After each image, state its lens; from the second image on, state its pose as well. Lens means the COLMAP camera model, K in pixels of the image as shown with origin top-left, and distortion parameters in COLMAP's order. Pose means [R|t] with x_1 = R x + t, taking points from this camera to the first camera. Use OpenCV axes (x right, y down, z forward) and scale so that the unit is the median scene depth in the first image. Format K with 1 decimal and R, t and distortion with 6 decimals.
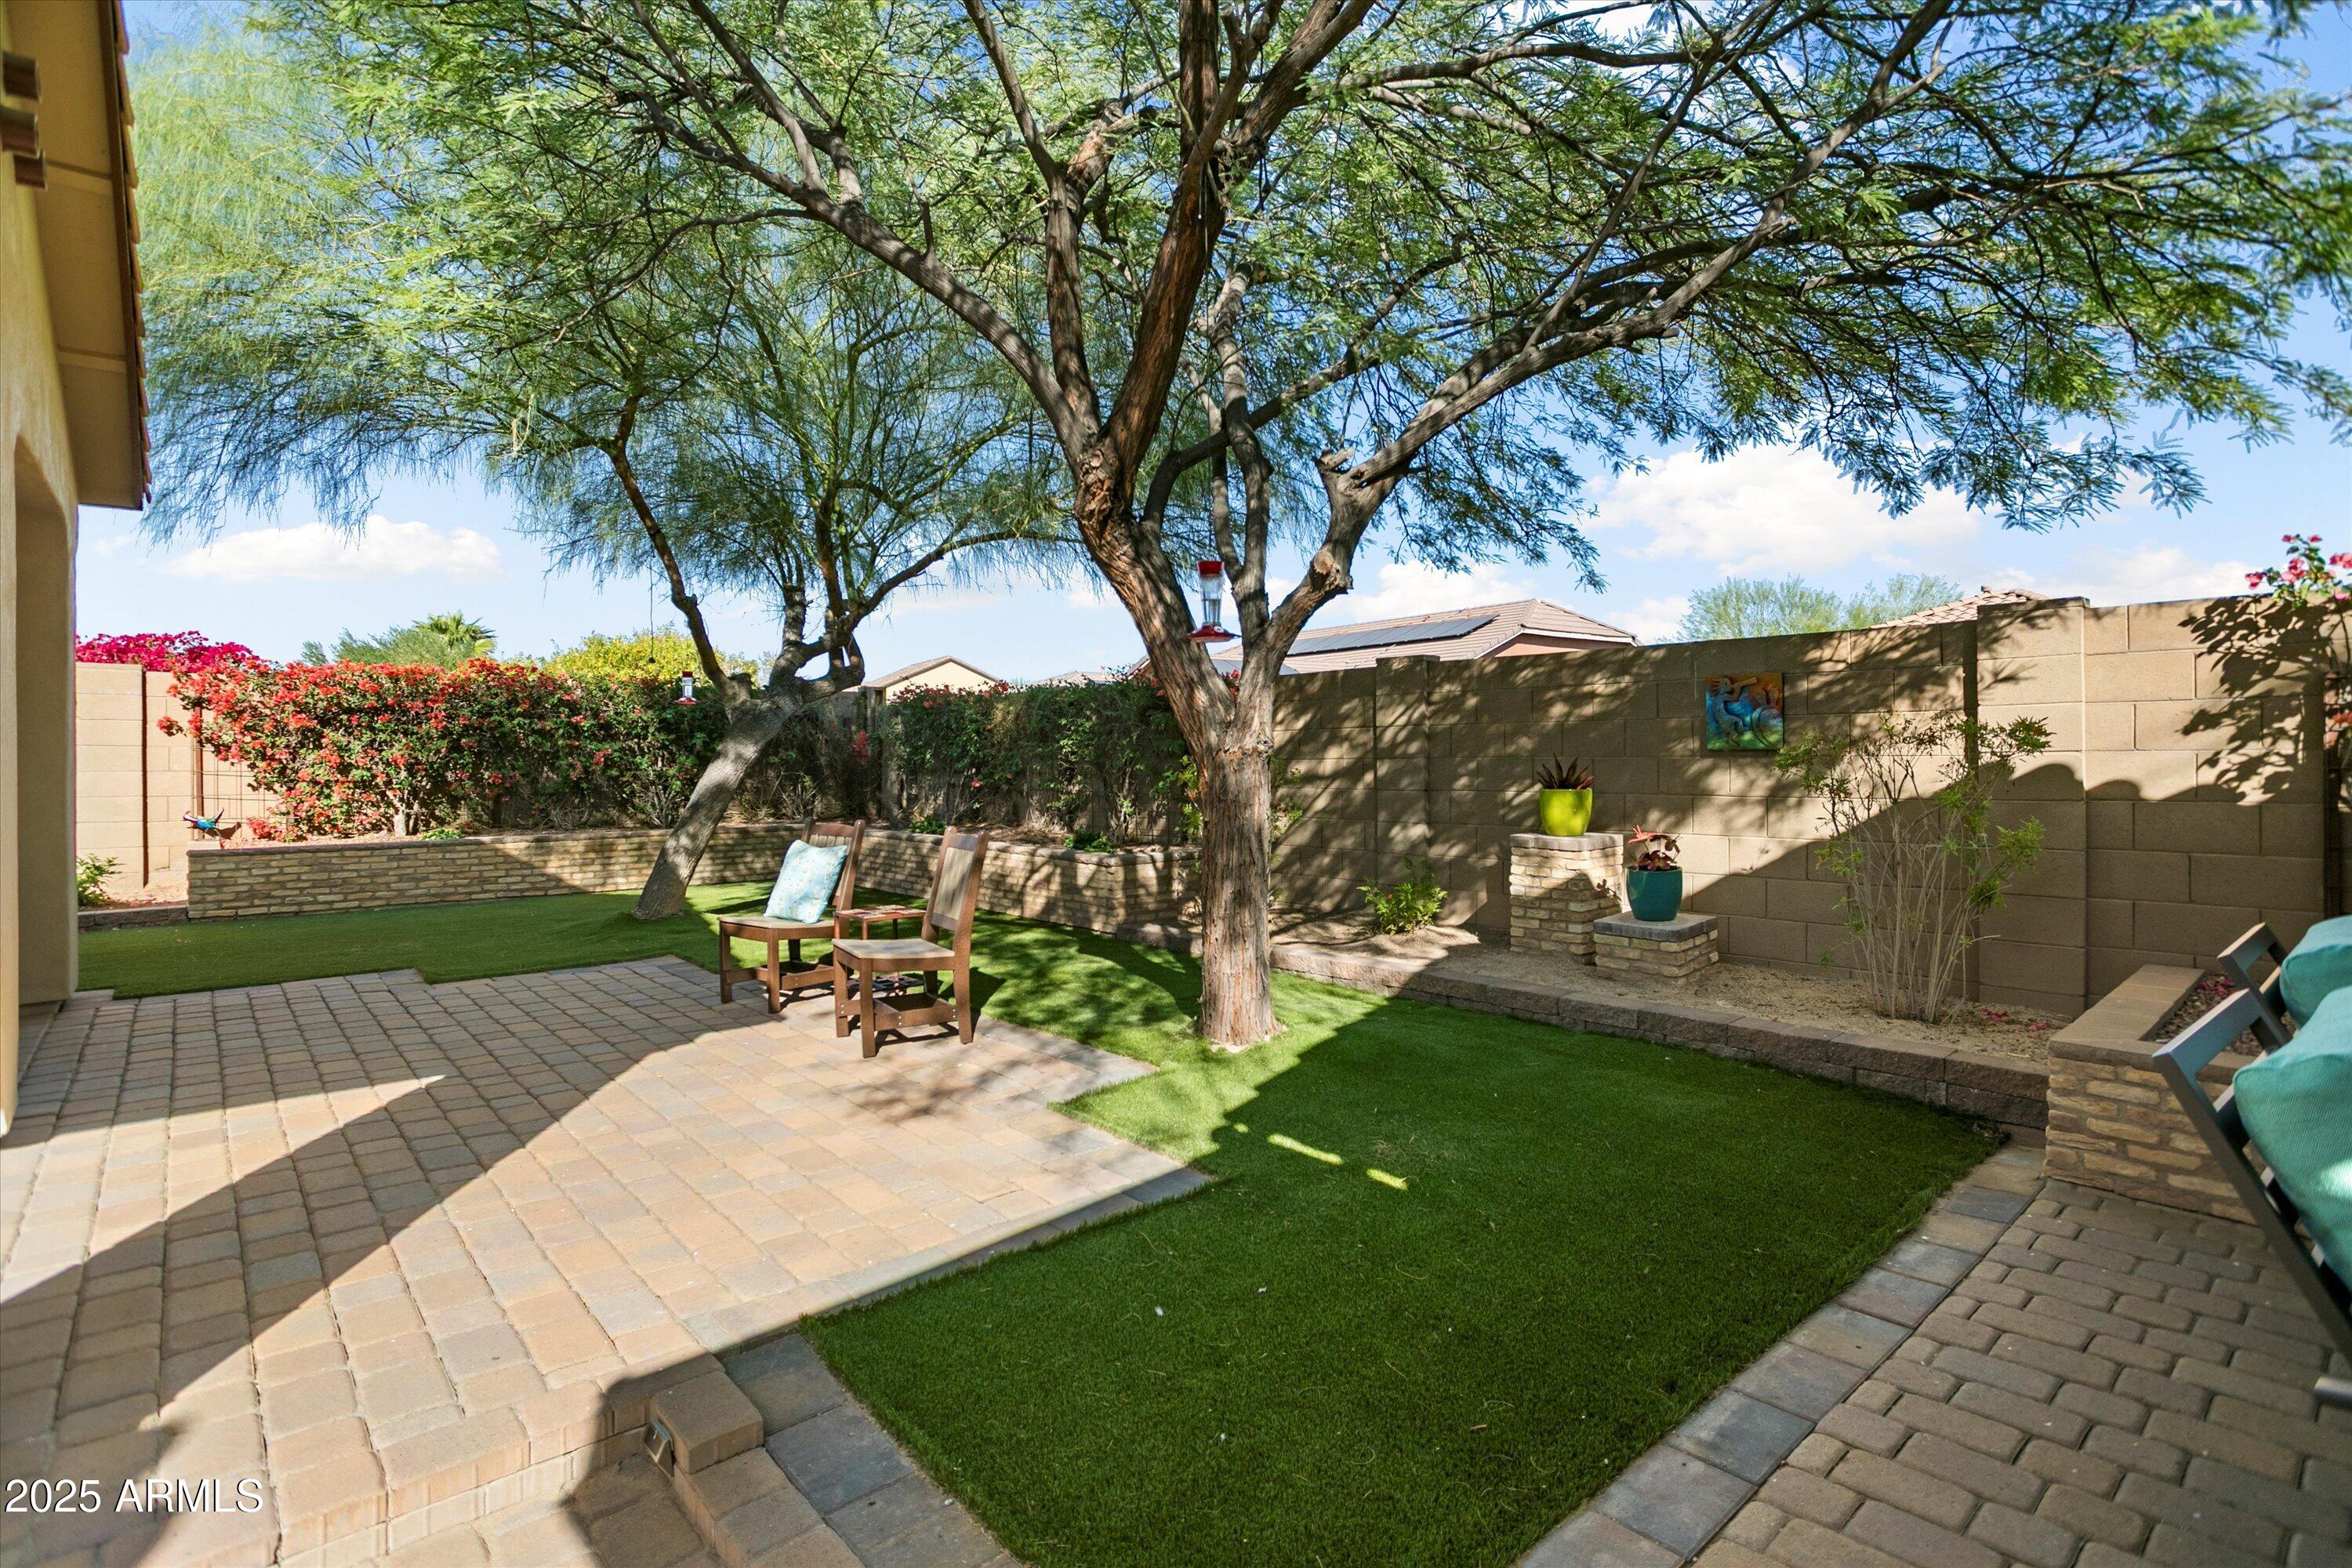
lens RADIAL K [[1126.8, 0, 1185.4], [0, 1126.8, 763.7], [0, 0, 1]] dist [-0.001093, 0.003360]
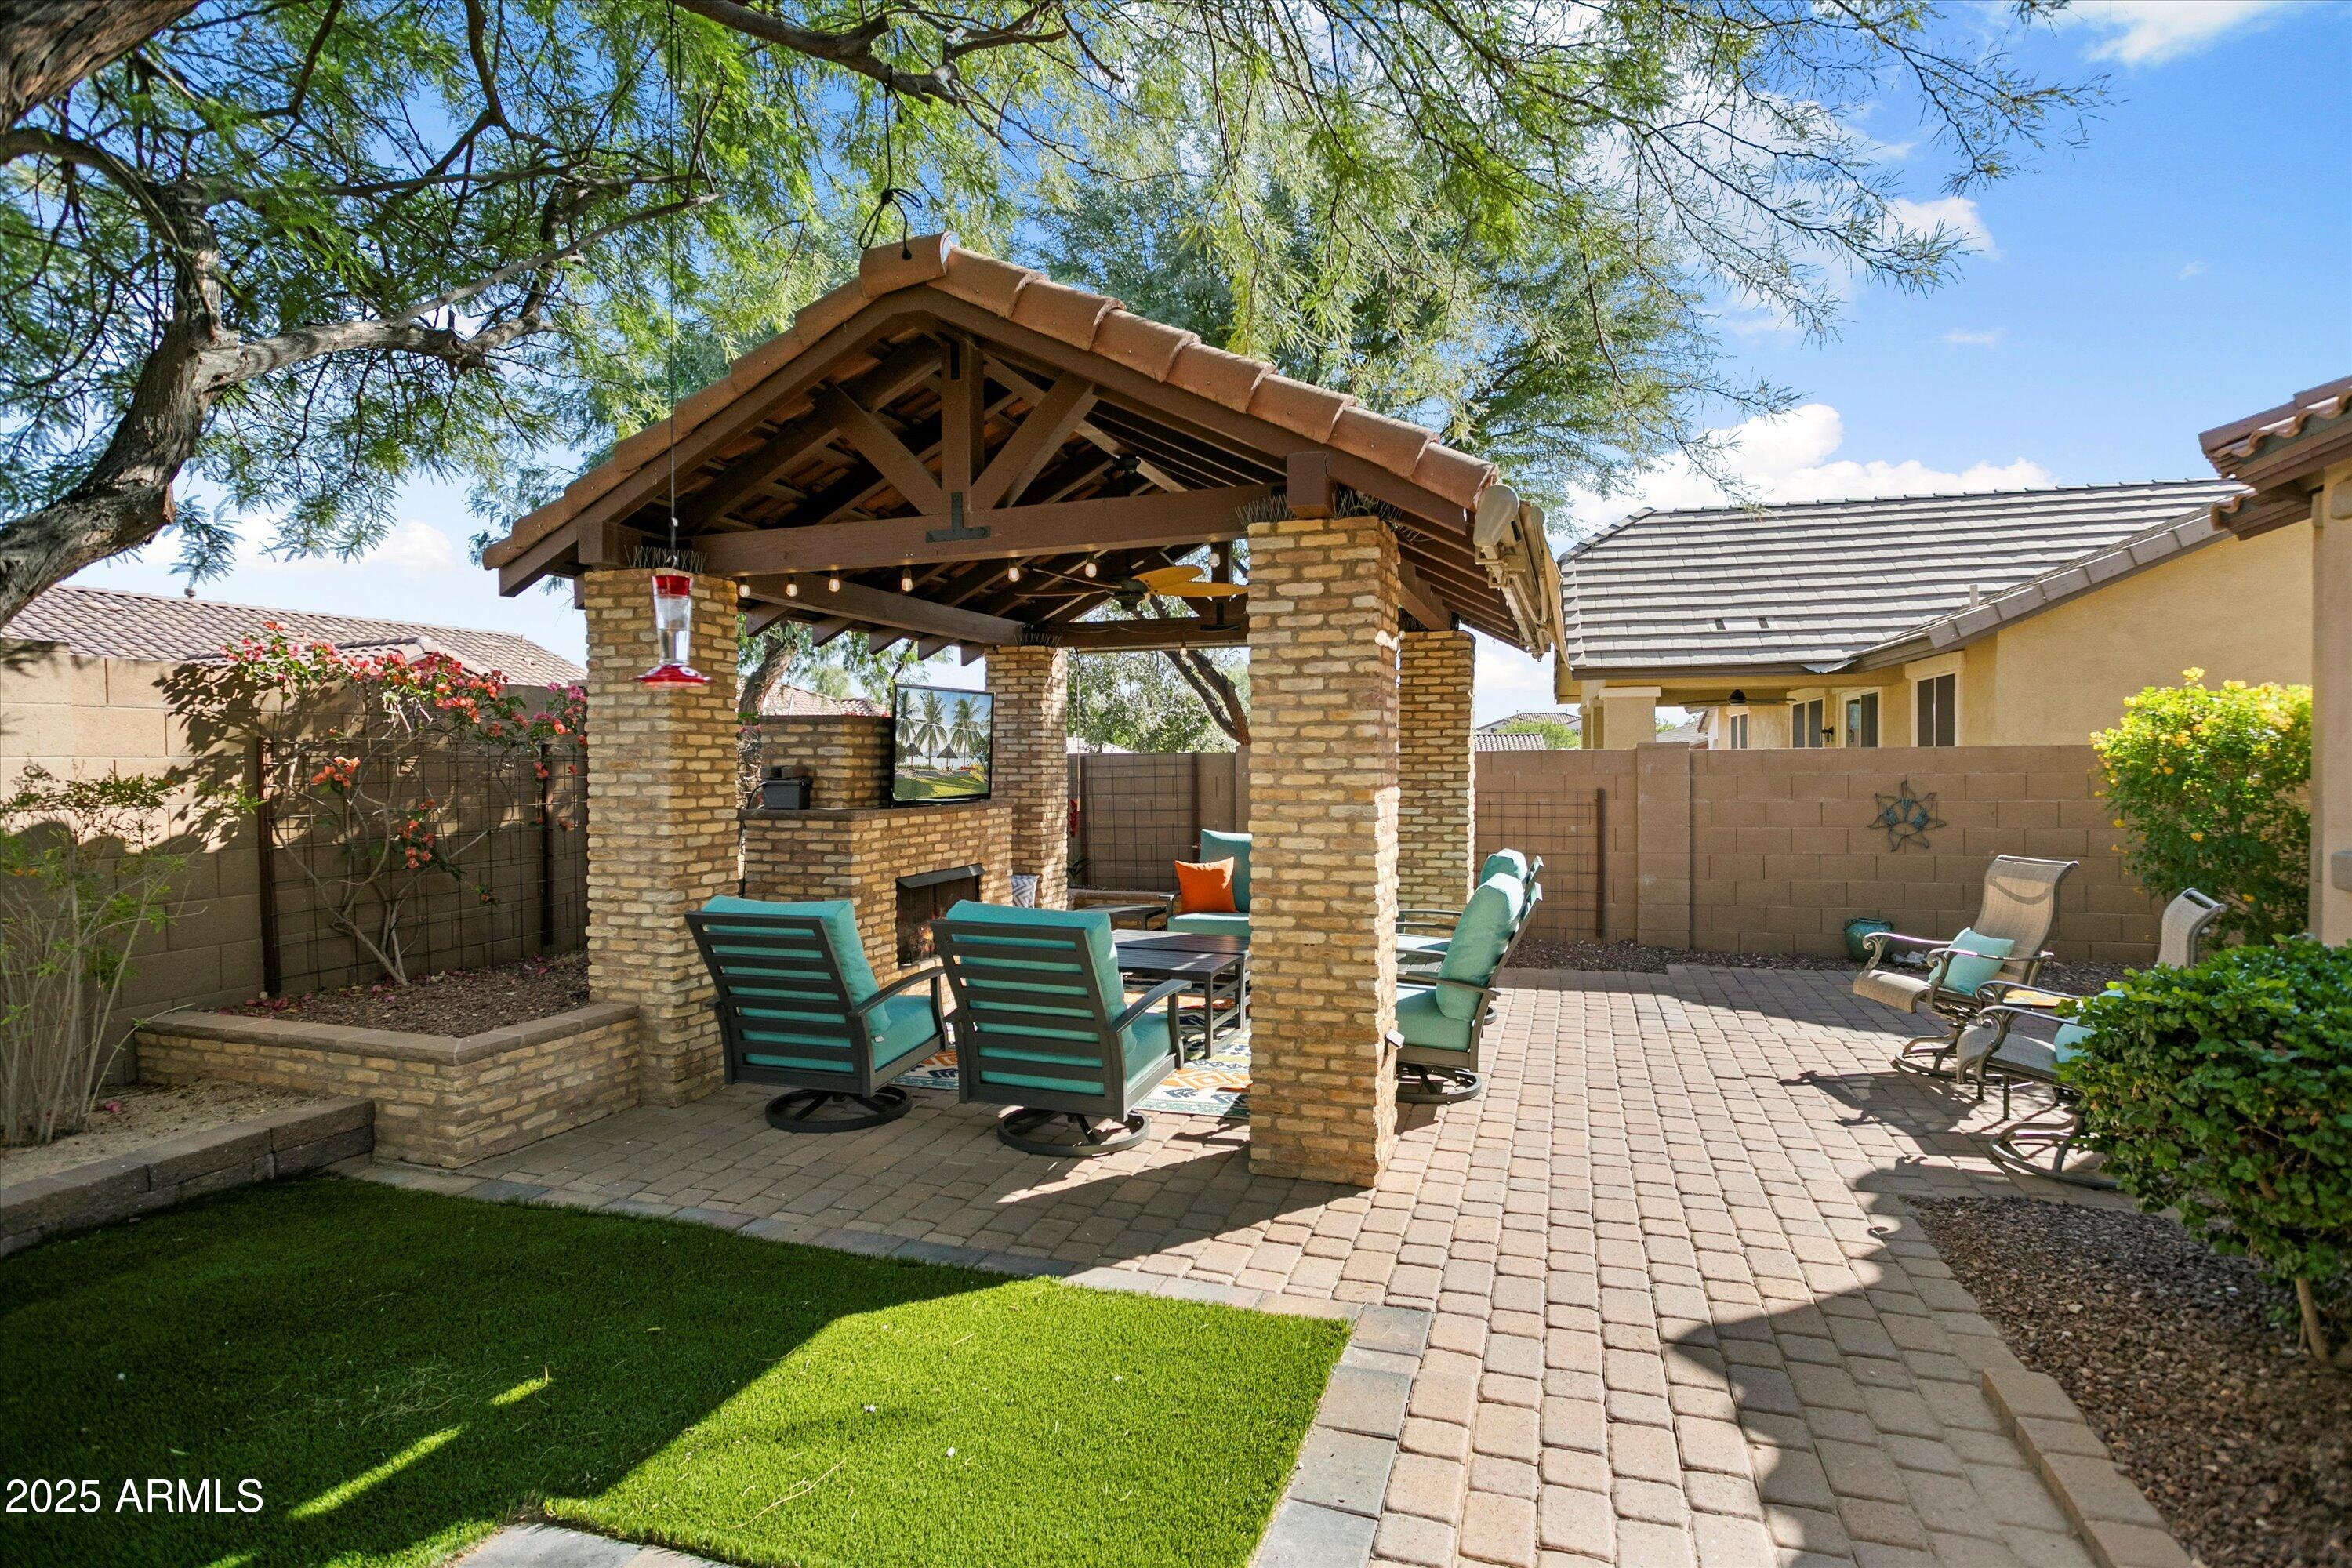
lens RADIAL K [[1126.8, 0, 1180.9], [0, 1126.8, 783.1], [0, 0, 1]] dist [-0.001093, 0.003360]
pose [[-0.440968, -0.011615, 0.897448, -0.358425], [0.013151, 0.999725, 0.019400, -0.030482], [-0.897427, 0.020358, -0.440694, 0.465131]]
